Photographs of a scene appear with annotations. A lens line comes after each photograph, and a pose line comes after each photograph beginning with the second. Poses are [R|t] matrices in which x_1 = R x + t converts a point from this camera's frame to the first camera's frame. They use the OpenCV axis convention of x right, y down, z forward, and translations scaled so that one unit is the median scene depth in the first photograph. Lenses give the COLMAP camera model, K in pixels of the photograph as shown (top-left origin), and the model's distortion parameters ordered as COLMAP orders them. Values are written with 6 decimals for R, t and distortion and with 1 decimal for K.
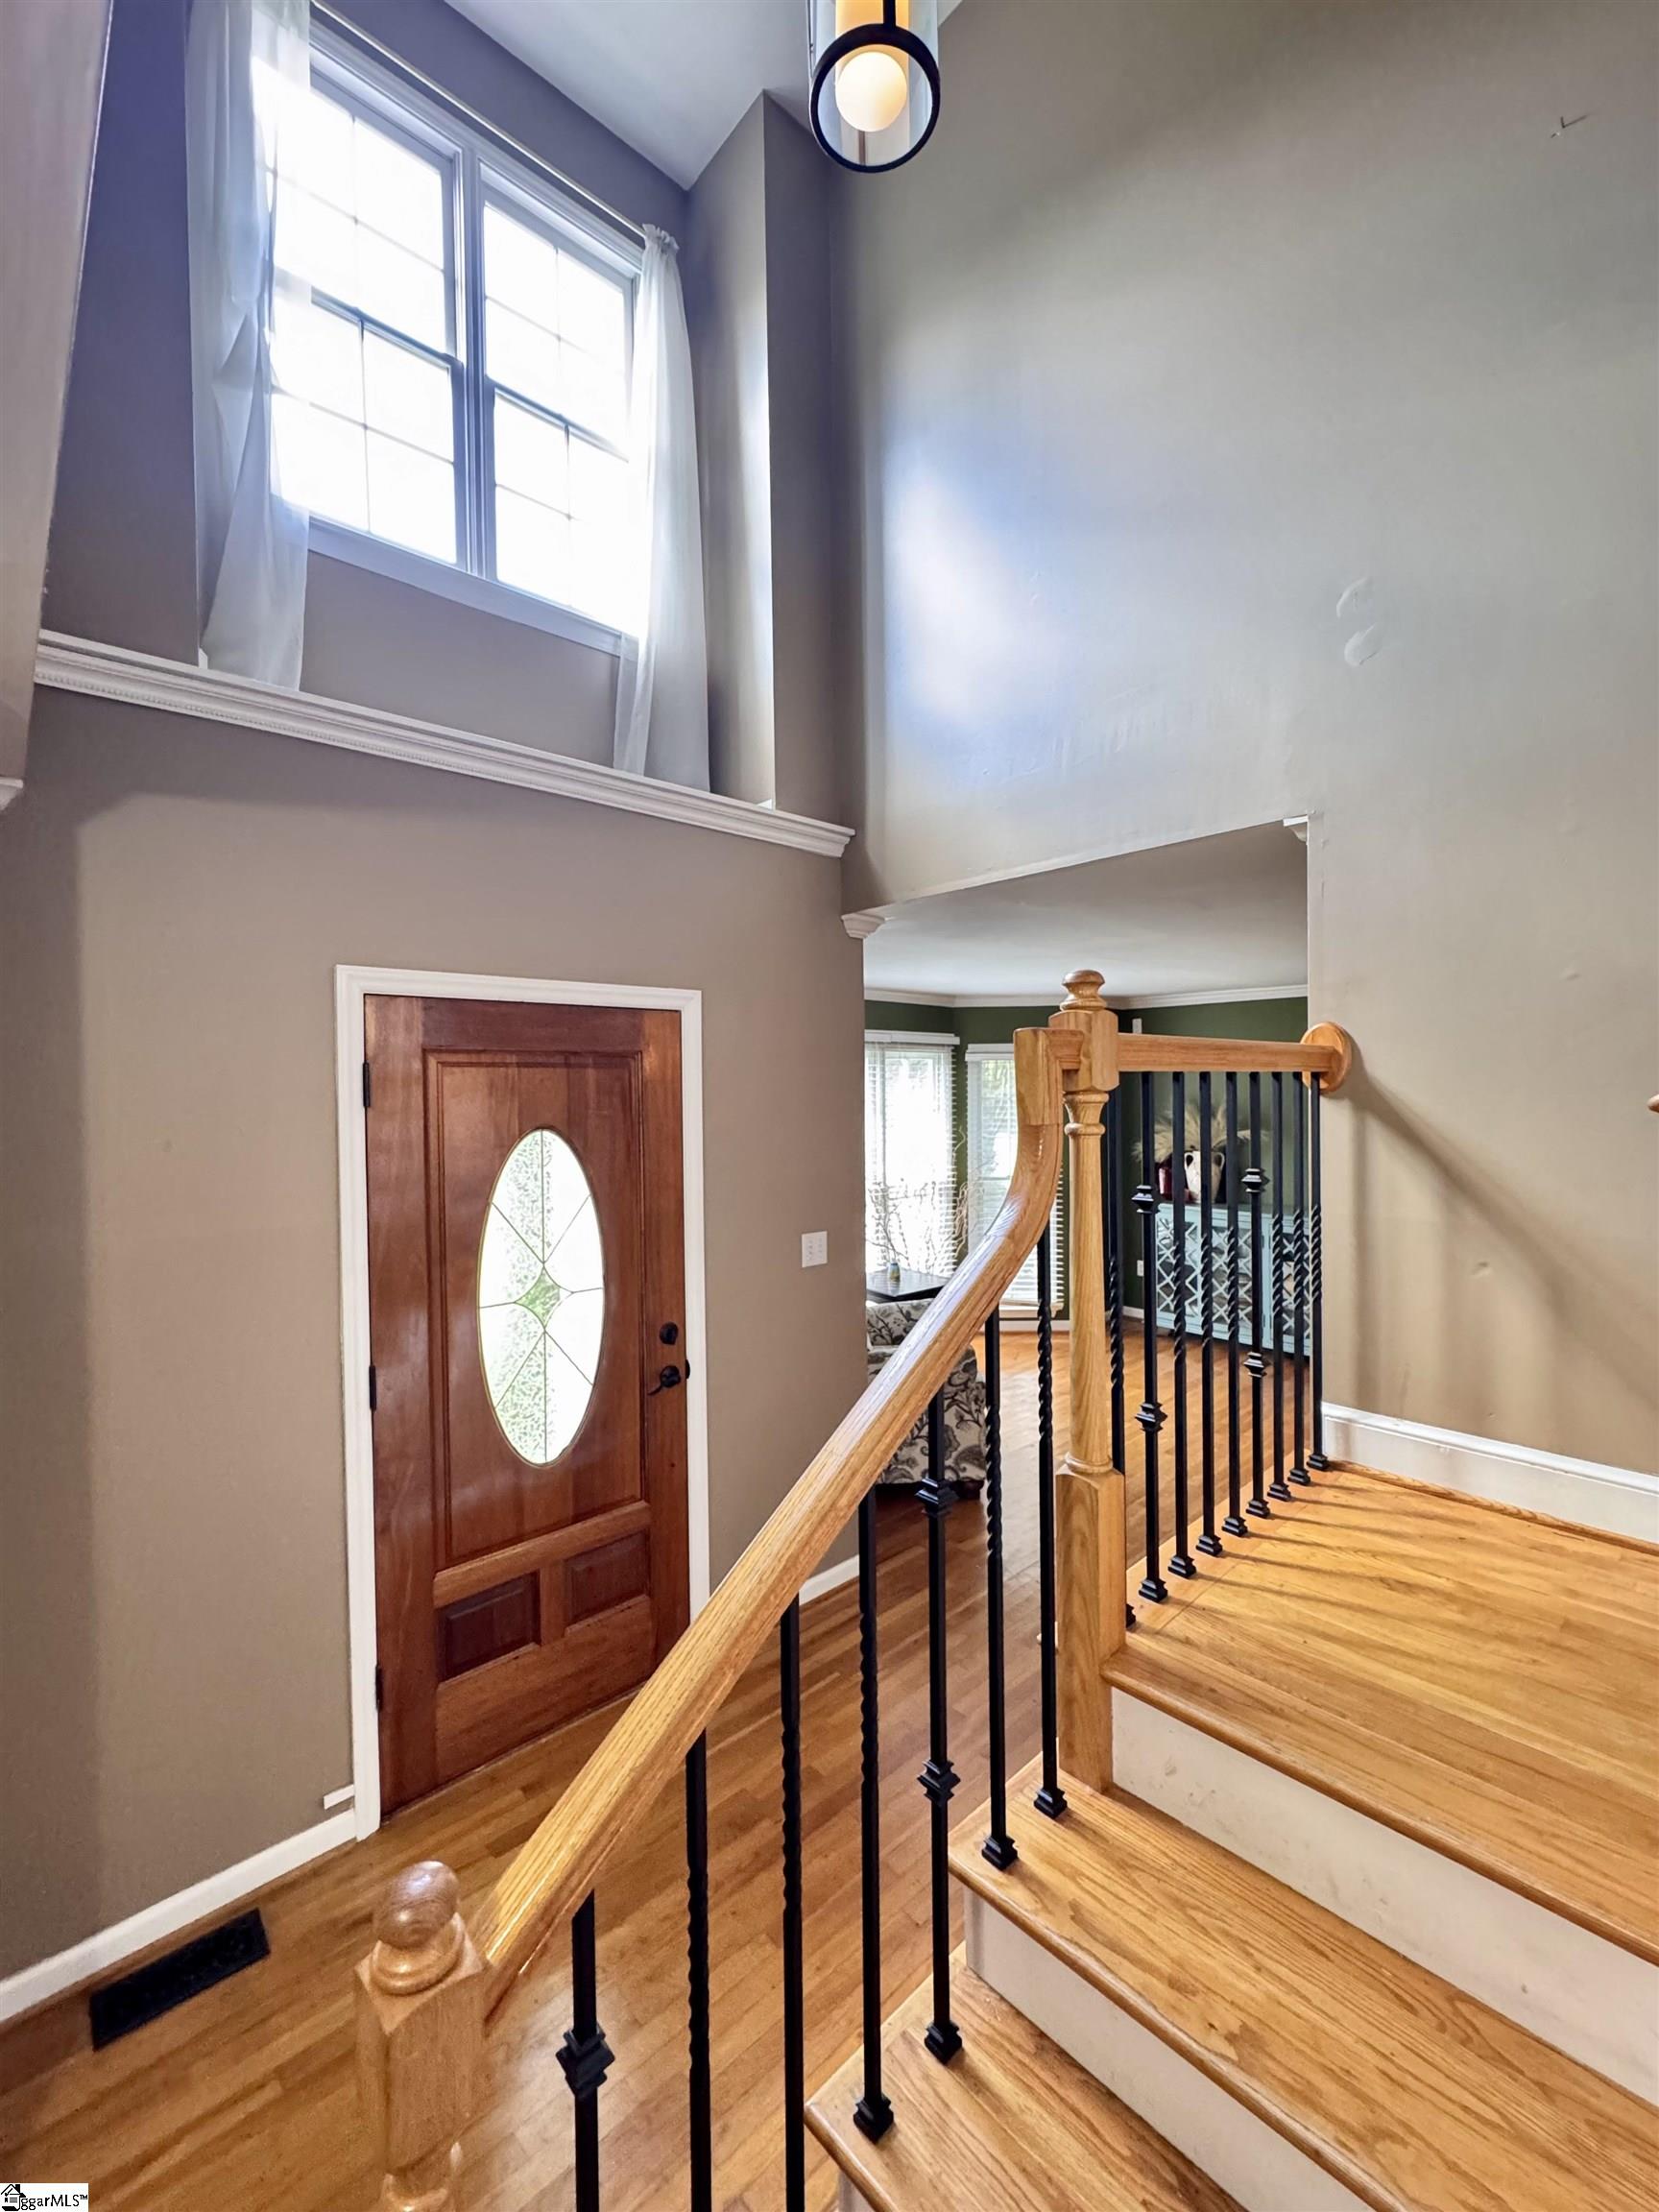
lens RADIAL K [[879.2, 0, 848.8], [0, 879.2, 1116.2], [0, 0, 1]] dist [0.001480, 0.000206]
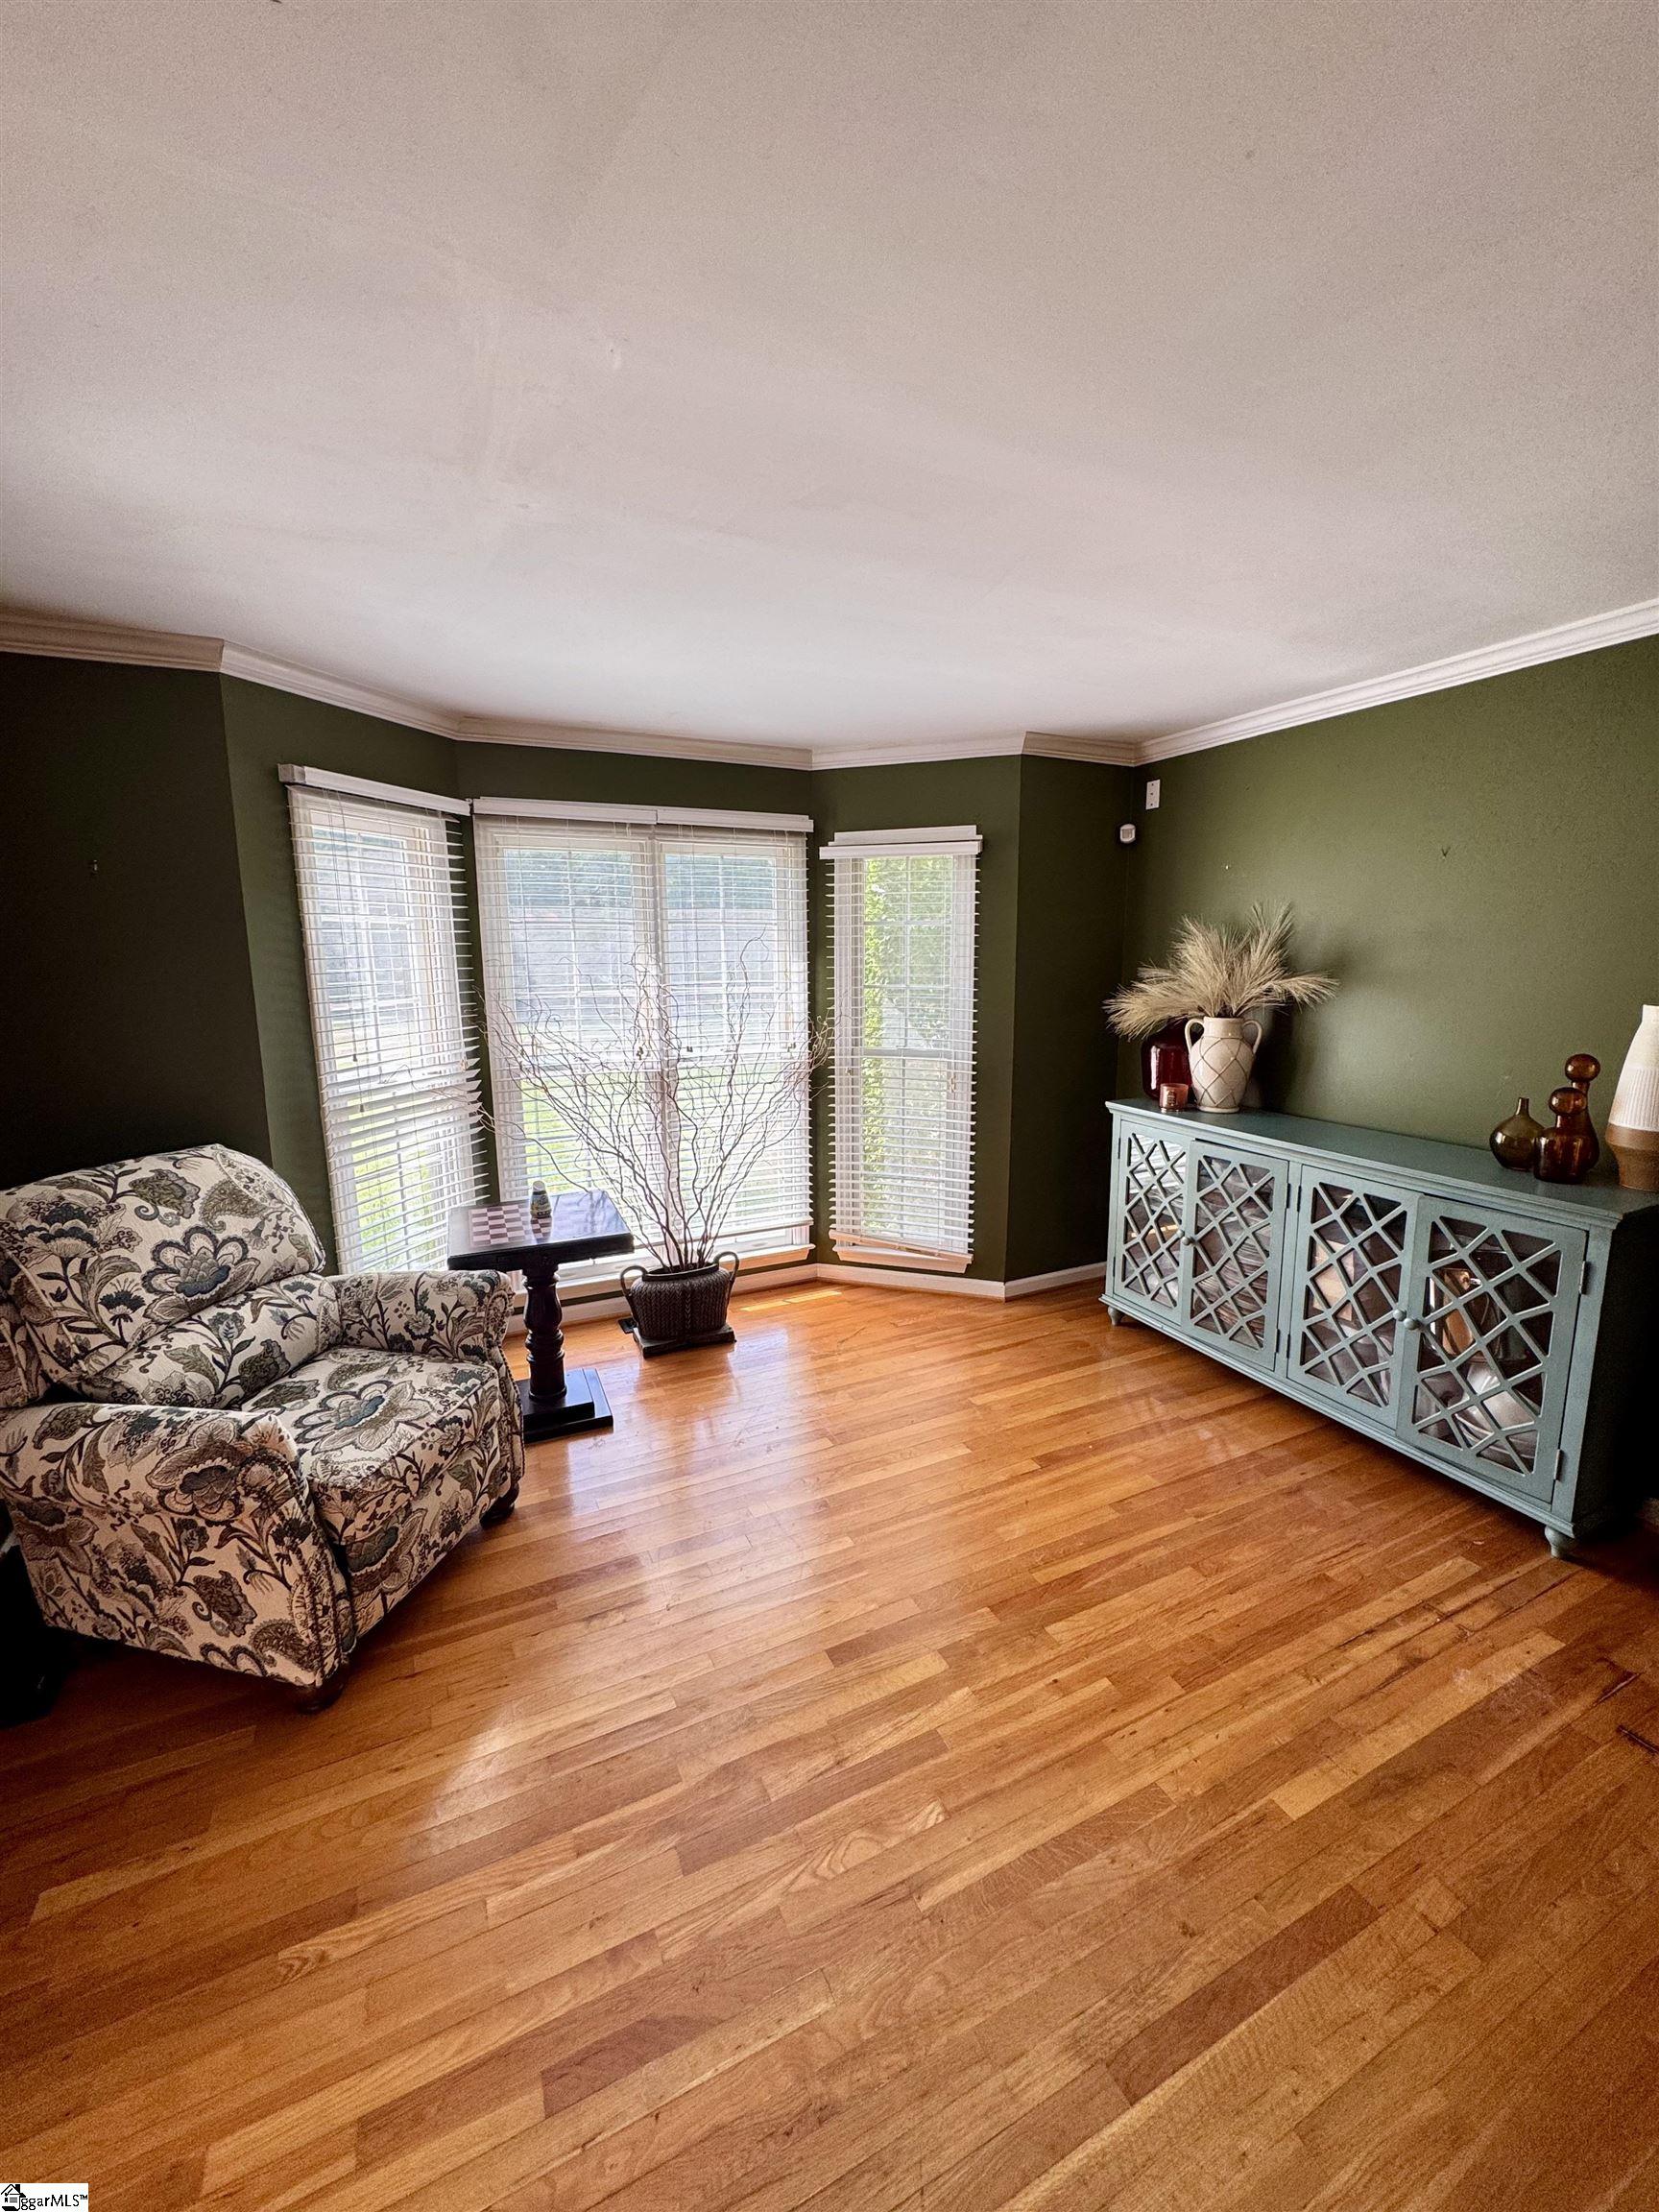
lens RADIAL K [[879.2, 0, 821.9], [0, 879.2, 1088.4], [0, 0, 1]] dist [0.001480, 0.000206]
pose [[0.950064, 0.055614, -0.307058, 0.373750], [-0.011872, 0.989720, 0.142524, 0.009806], [0.311828, -0.131762, 0.940958, 0.457829]]
